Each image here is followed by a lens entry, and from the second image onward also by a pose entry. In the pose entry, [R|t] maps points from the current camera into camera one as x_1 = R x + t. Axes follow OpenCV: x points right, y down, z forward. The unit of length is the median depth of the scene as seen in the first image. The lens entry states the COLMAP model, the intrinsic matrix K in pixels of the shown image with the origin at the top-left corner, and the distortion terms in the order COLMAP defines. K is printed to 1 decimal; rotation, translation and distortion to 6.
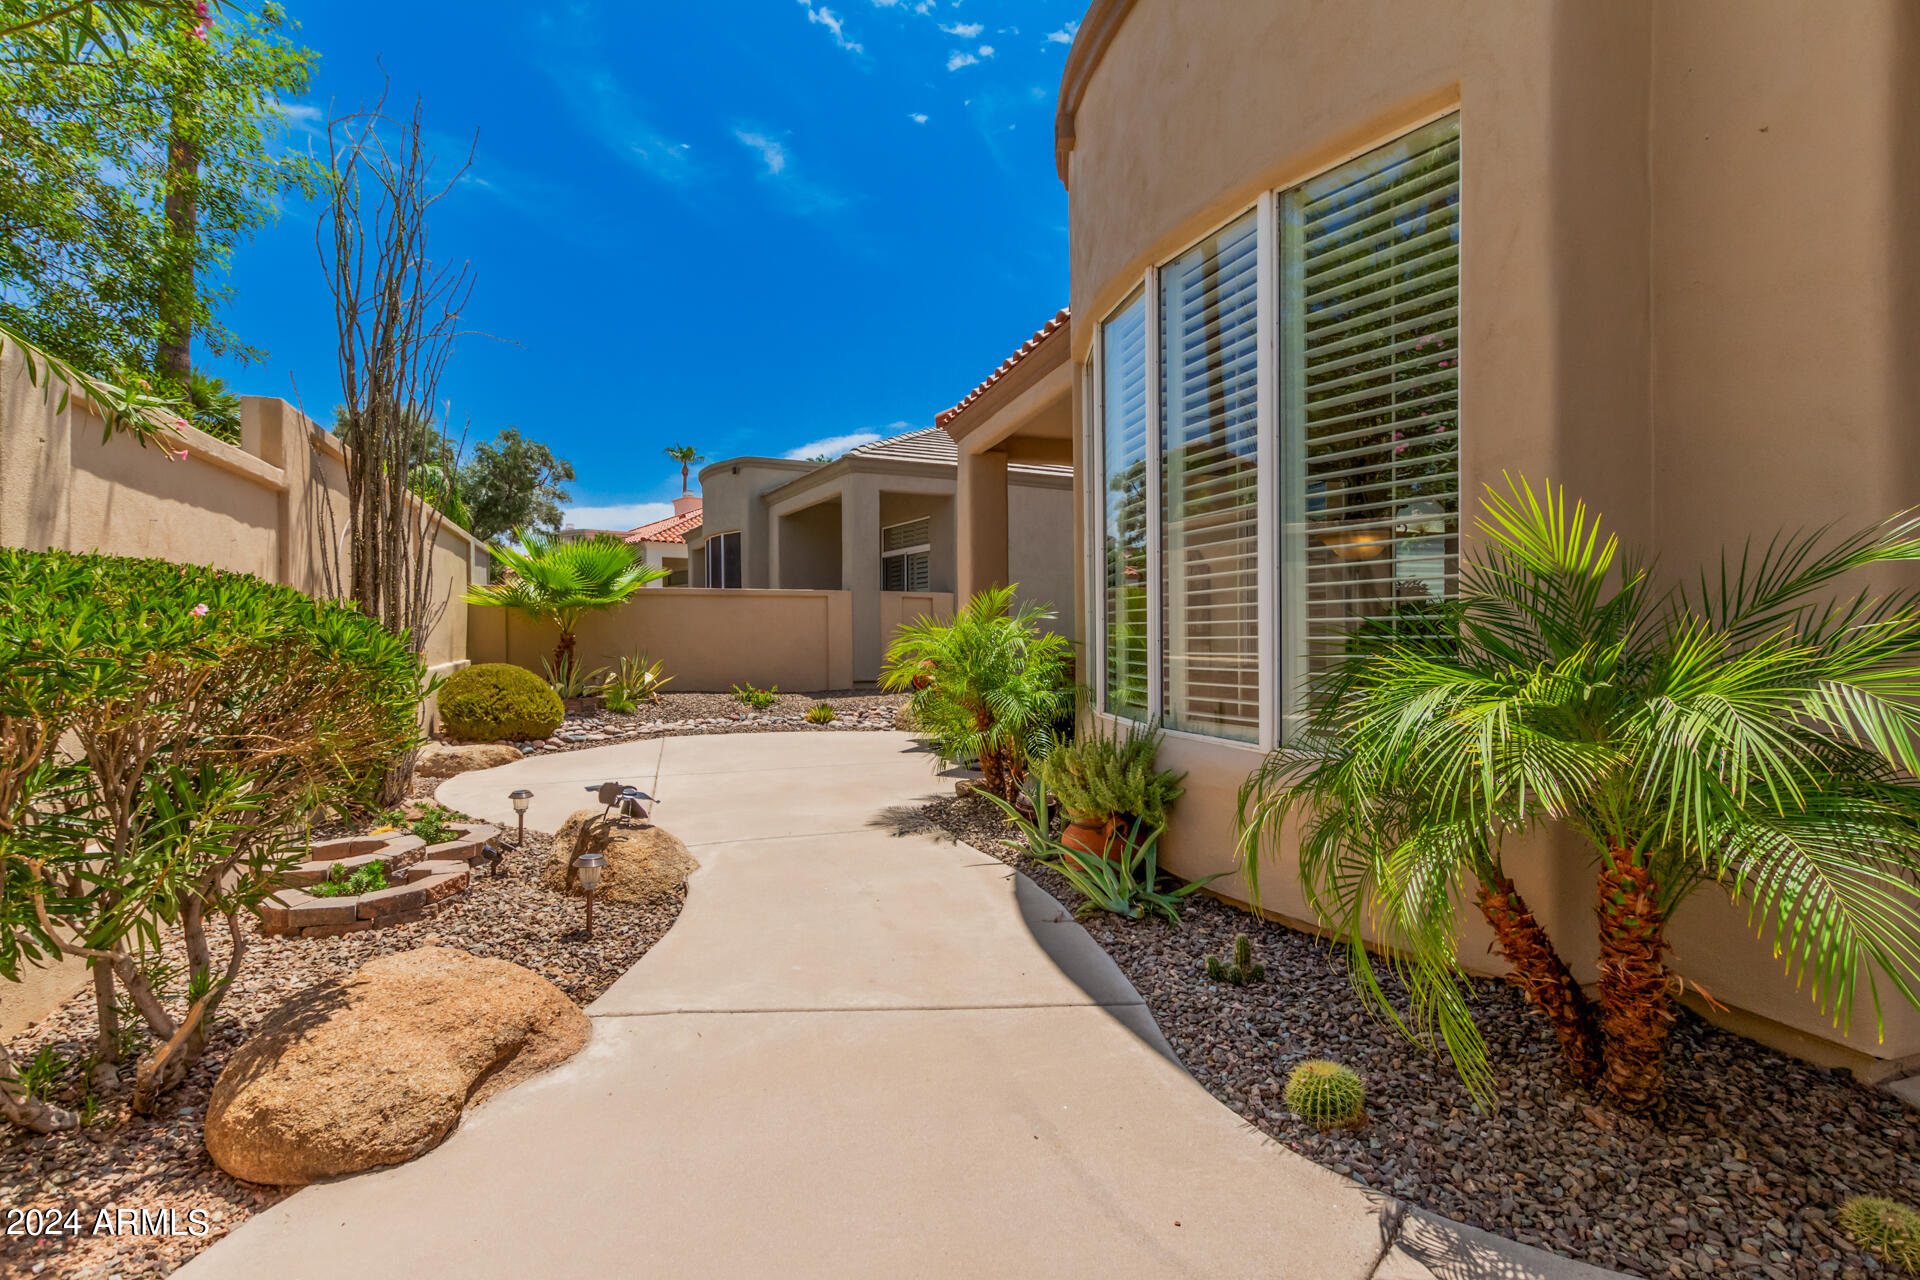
lens RADIAL K [[865.5, 0, 960.0], [0, 865.5, 640.0], [0, 0, 1]] dist [0.007986, -0.005256]
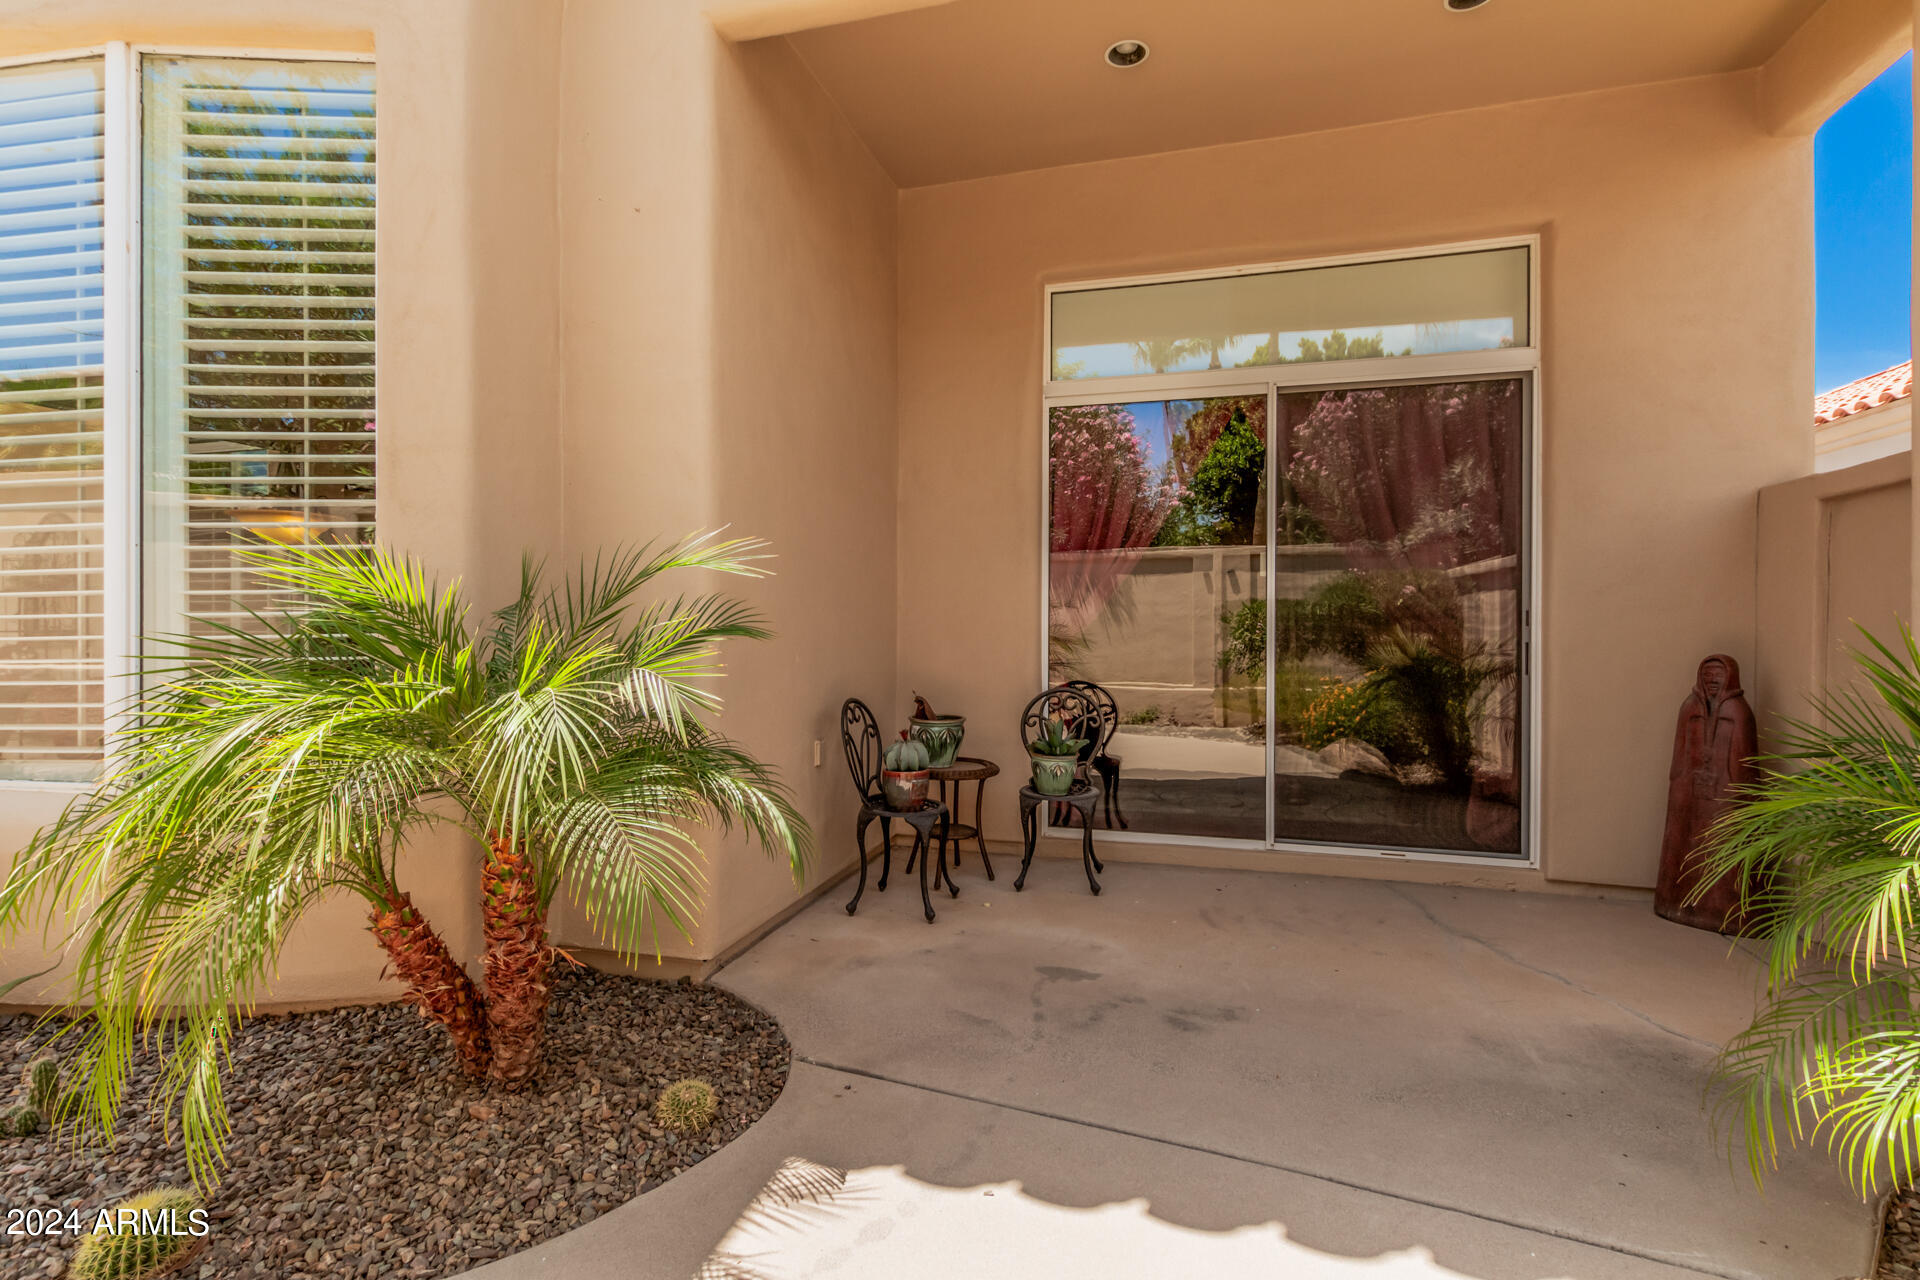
lens RADIAL K [[874.4, 0, 966.2], [0, 874.4, 630.3], [0, 0, 1]] dist [-0.005439, -0.001176]
pose [[0.531255, -0.004303, 0.847201, 0.170203], [0.010579, 0.999943, -0.001555, -0.000367], [-0.847146, 0.009789, 0.531270, -0.019181]]
